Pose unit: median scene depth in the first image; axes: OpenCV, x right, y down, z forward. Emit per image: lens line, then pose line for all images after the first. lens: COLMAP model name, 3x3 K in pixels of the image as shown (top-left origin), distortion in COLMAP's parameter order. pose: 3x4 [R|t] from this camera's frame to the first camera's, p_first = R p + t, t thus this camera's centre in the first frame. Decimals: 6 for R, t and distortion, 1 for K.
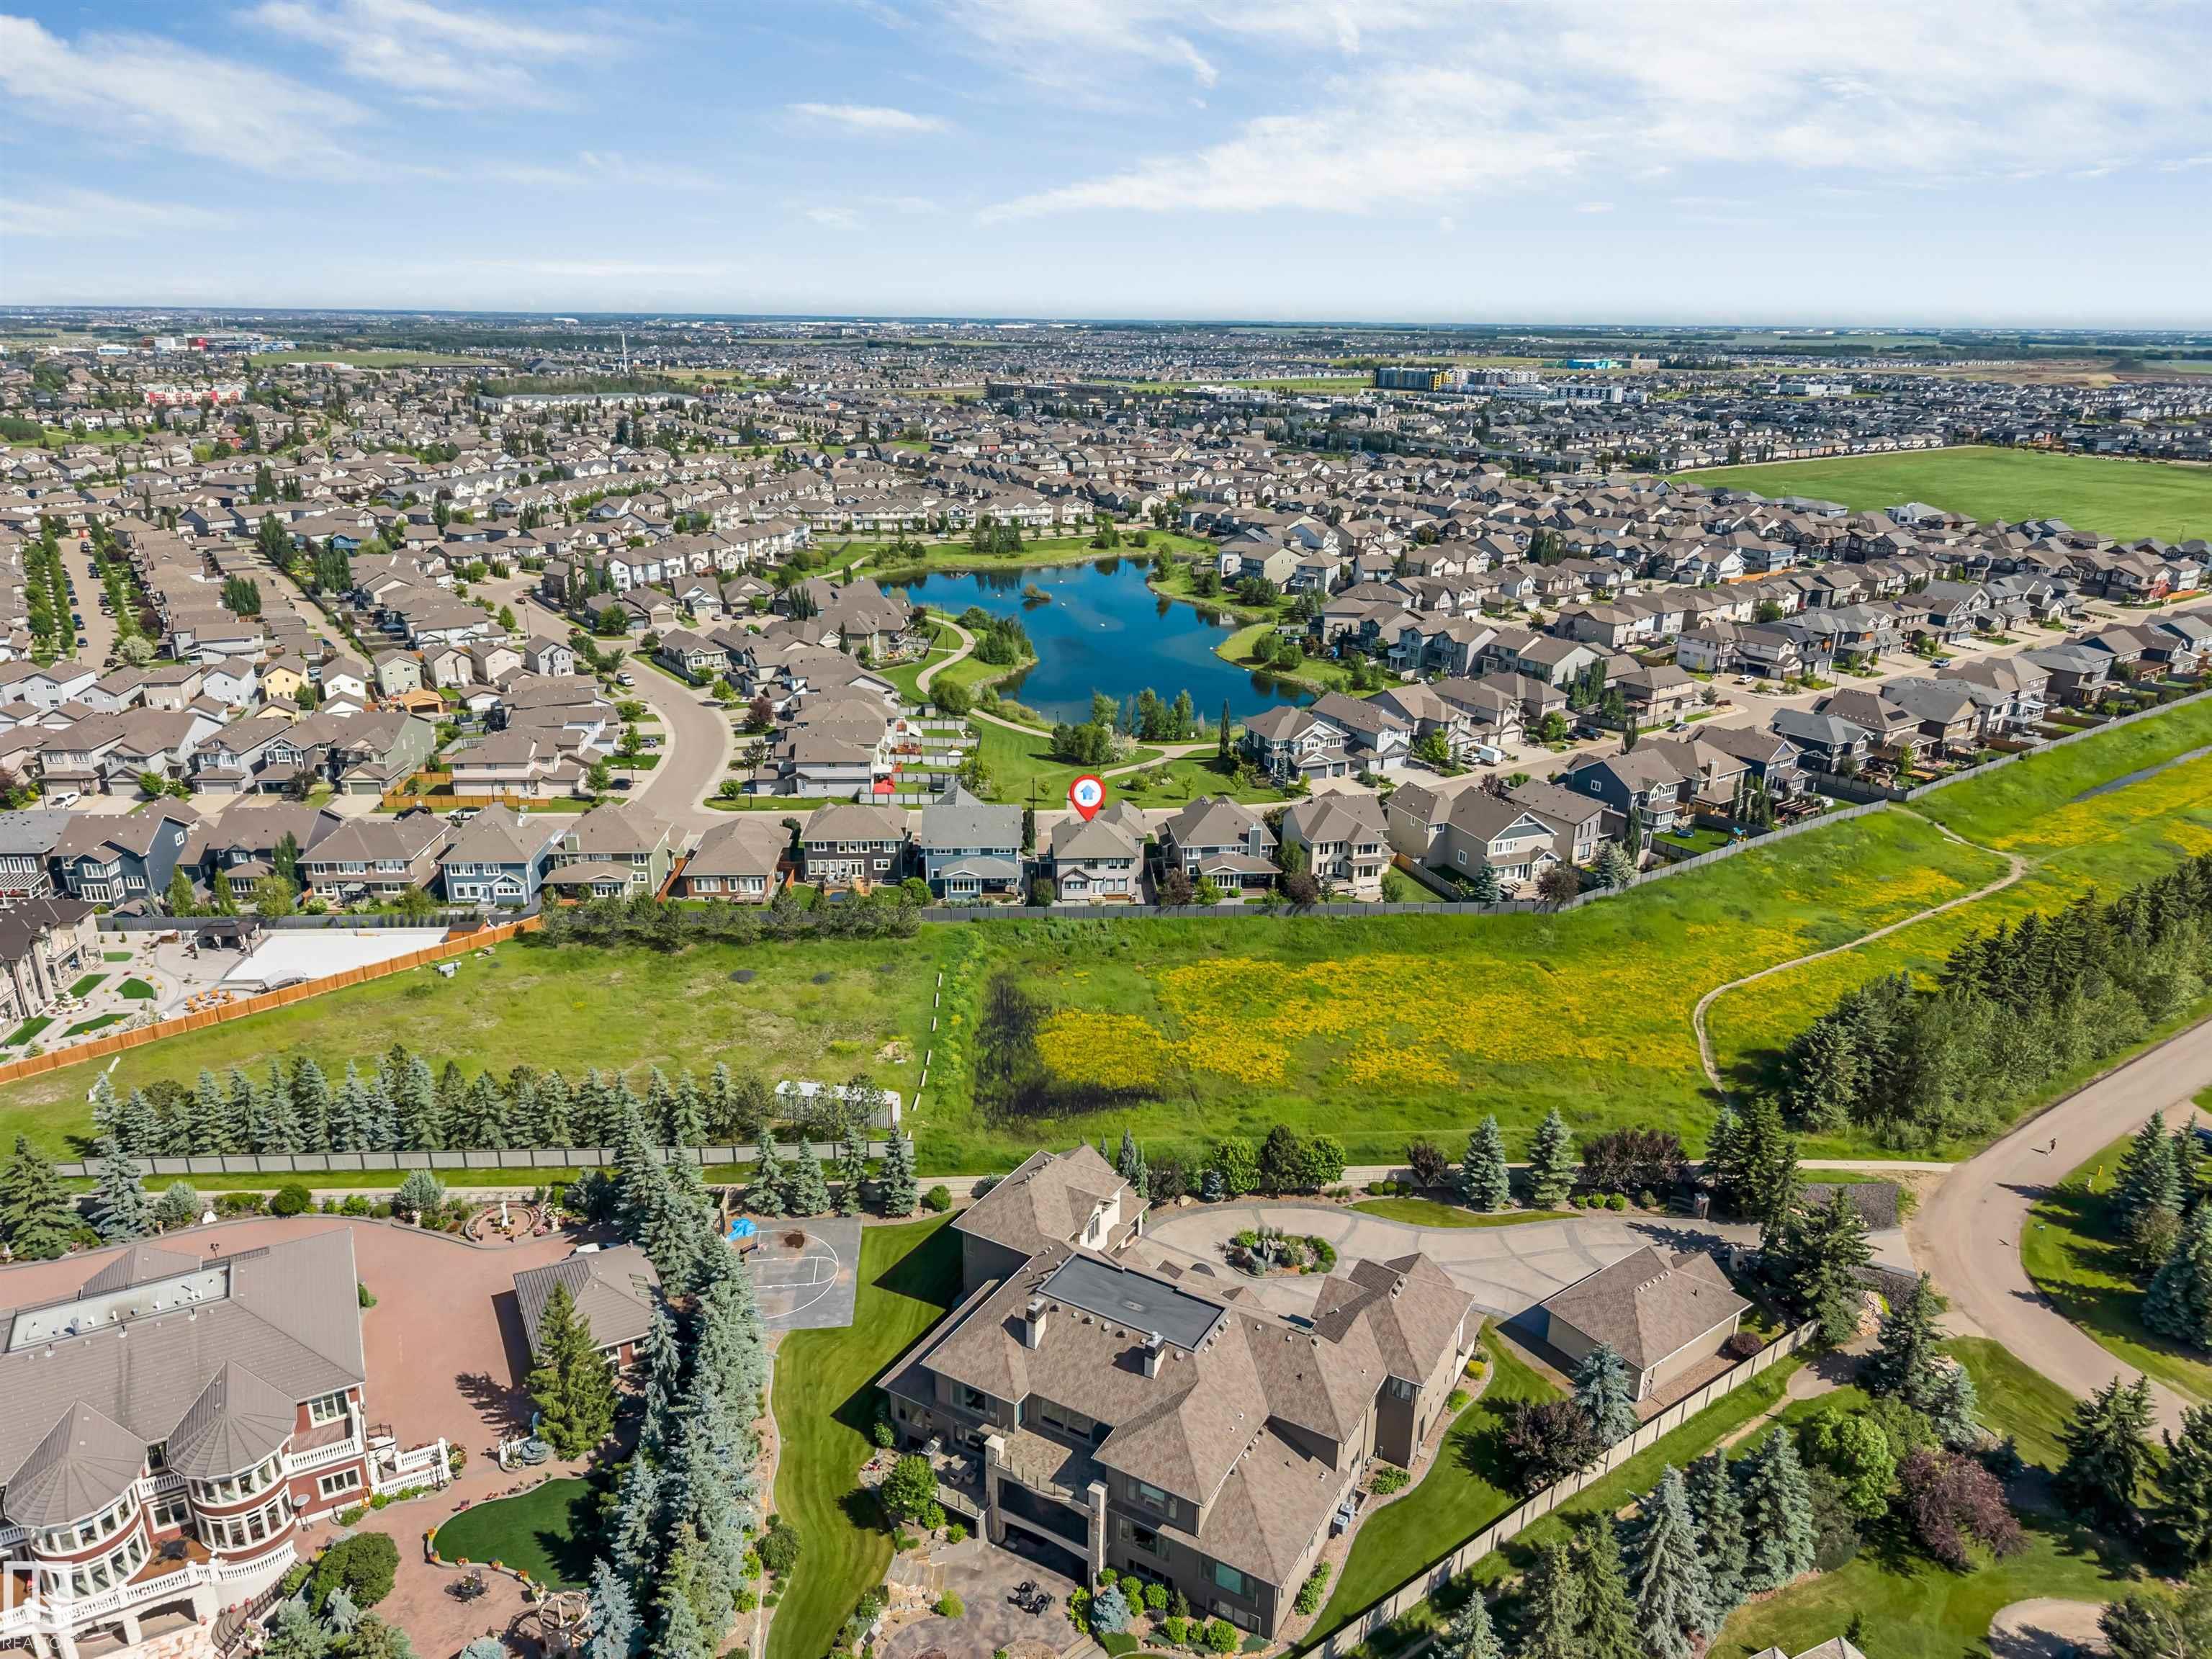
lens RADIAL K [[1465.4, 0, 1106.0], [0, 1465.4, 829.5], [0, 0, 1]] dist [0.036619, -0.046711]
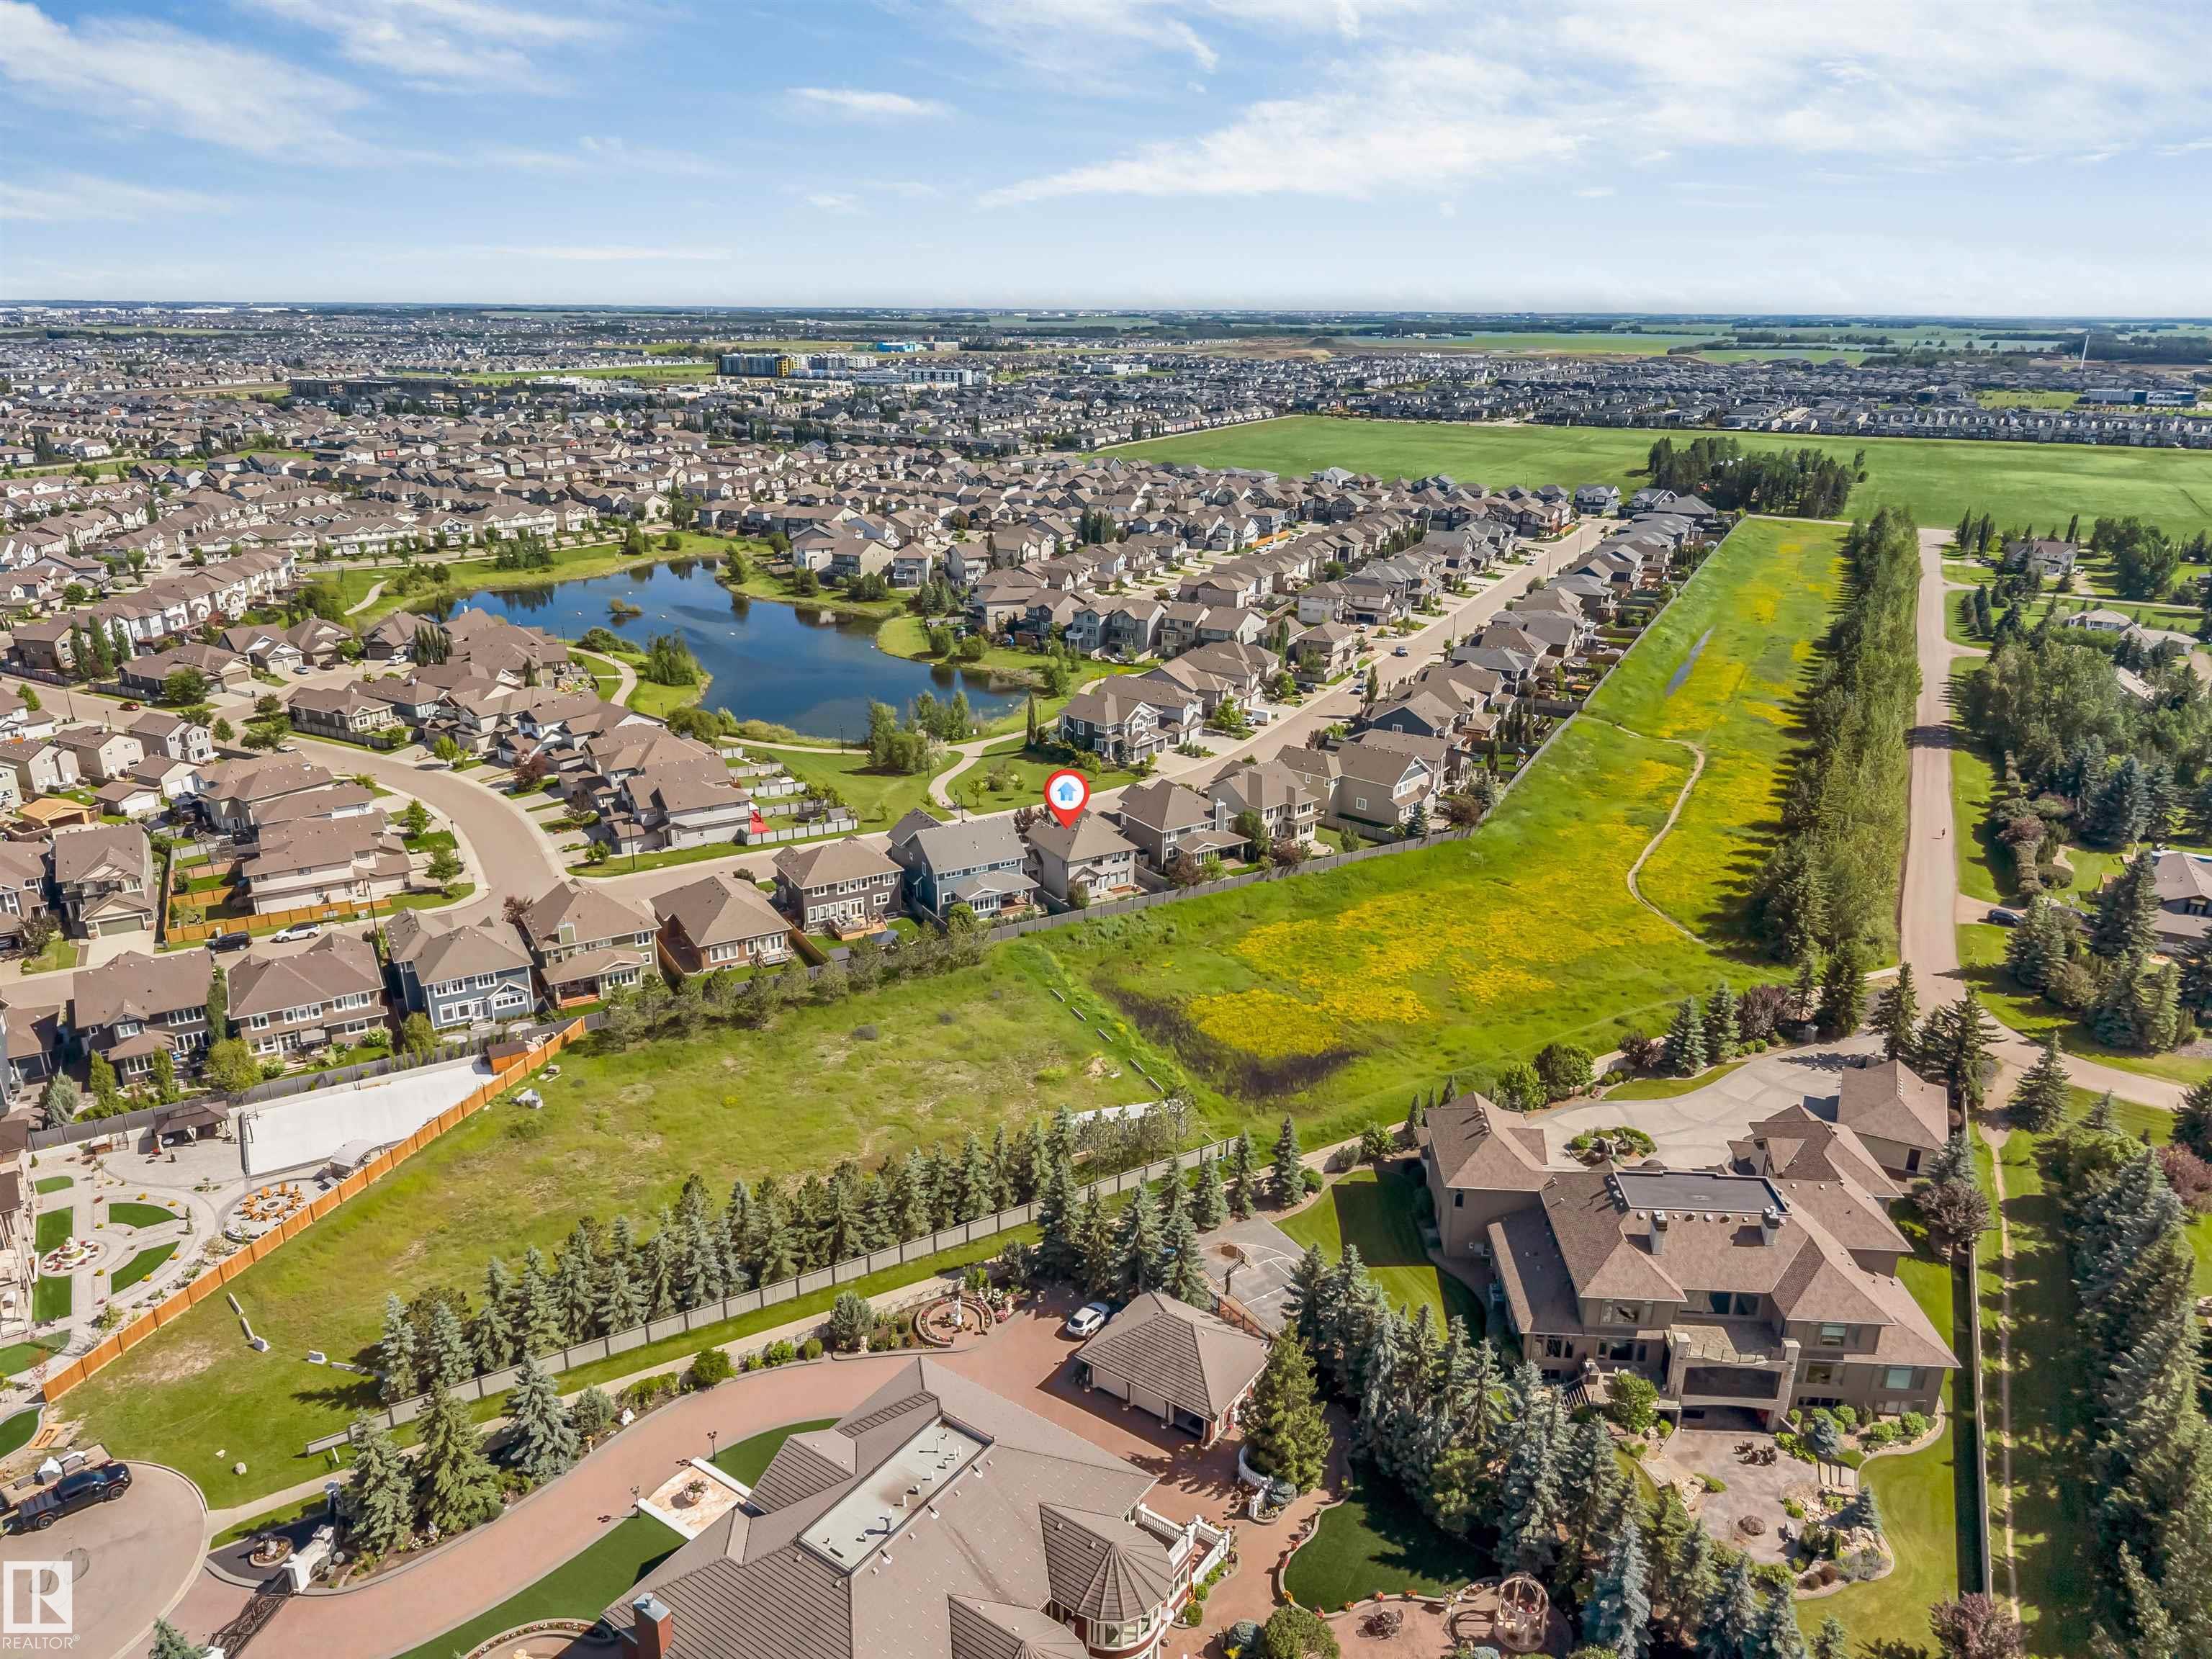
lens RADIAL K [[1467.2, 0, 1106.0], [0, 1467.2, 829.5], [0, 0, 1]] dist [0.065374, -0.109094]
pose [[0.892532, -0.153250, 0.424147, -0.249110], [0.149135, 0.987877, 0.043109, -0.023804], [-0.425611, 0.024779, 0.904567, 0.041093]]
